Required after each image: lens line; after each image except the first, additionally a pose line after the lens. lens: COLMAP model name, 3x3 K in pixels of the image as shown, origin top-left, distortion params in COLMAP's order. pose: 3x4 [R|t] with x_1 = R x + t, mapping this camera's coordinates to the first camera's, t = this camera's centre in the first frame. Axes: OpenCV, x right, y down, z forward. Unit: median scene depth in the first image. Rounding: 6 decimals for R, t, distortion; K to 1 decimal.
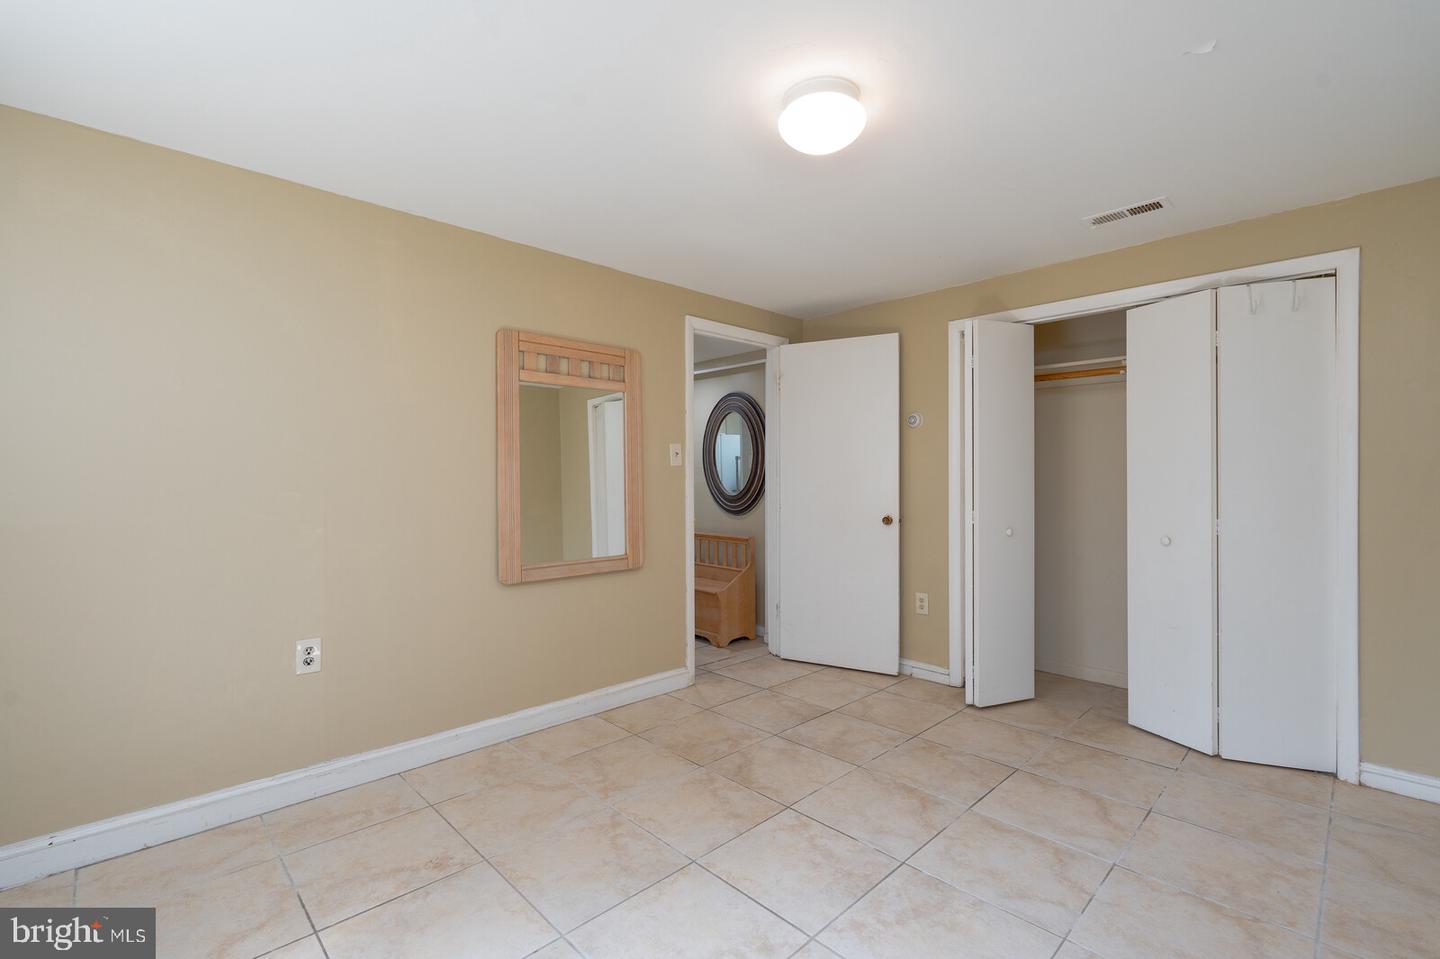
lens RADIAL K [[635.3, 0, 719.8], [0, 635.3, 480.9], [0, 0, 1]] dist [-0.005515, 0.000246]
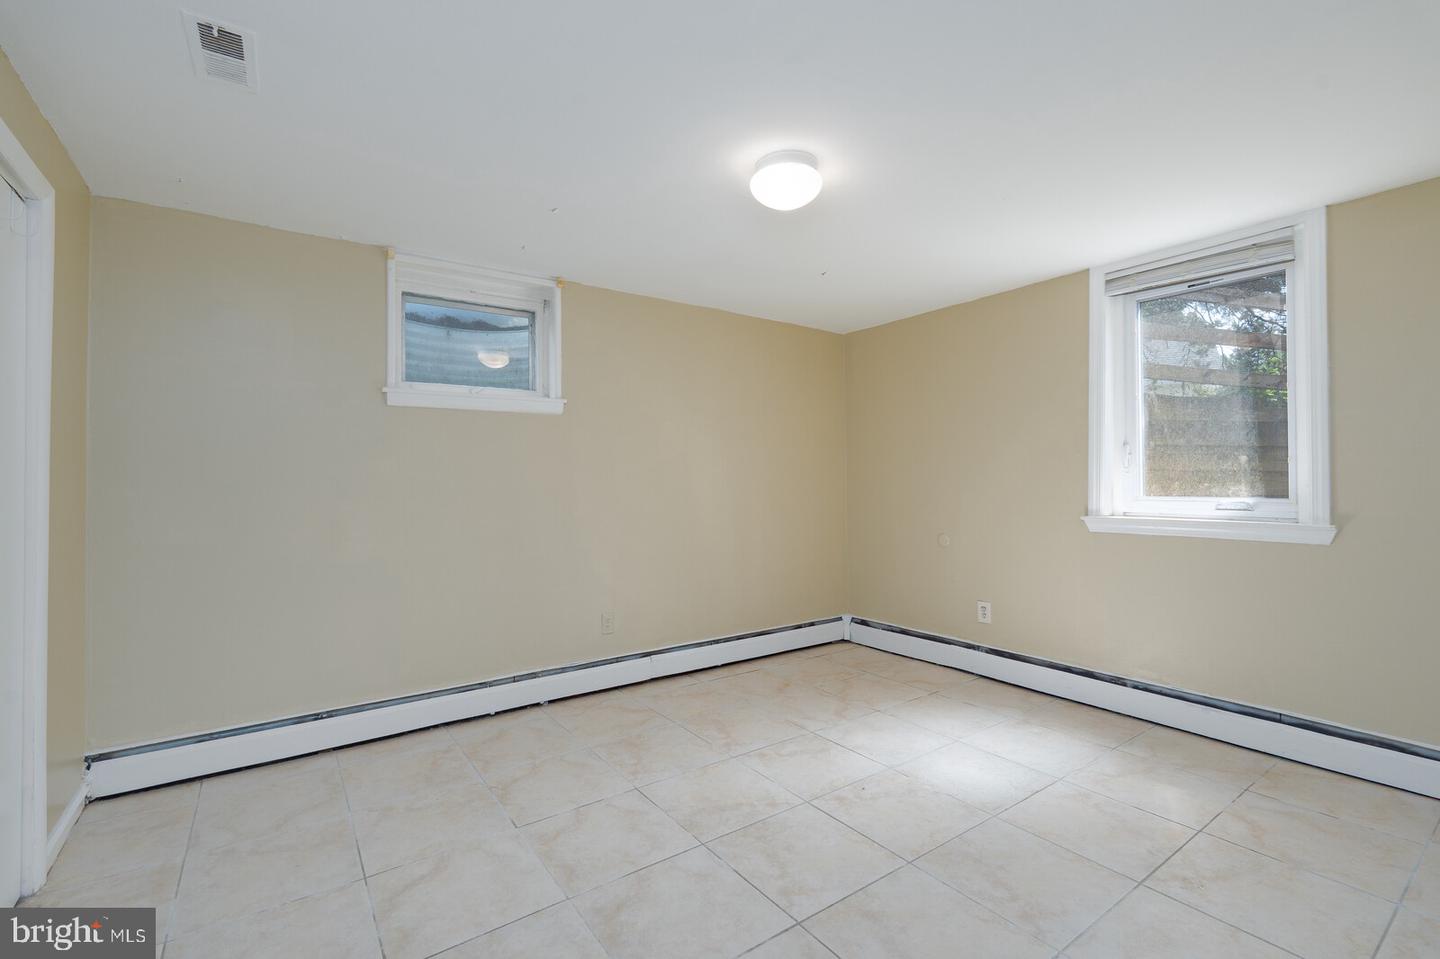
lens RADIAL K [[635.3, 0, 720.1], [0, 635.3, 477.1], [0, 0, 1]] dist [-0.005515, 0.000246]
pose [[-0.987436, 0.009512, 0.157733, 0.086277], [0.009535, 0.999954, -0.000607, -0.004742], [-0.157732, 0.000905, -0.987482, 1.942565]]
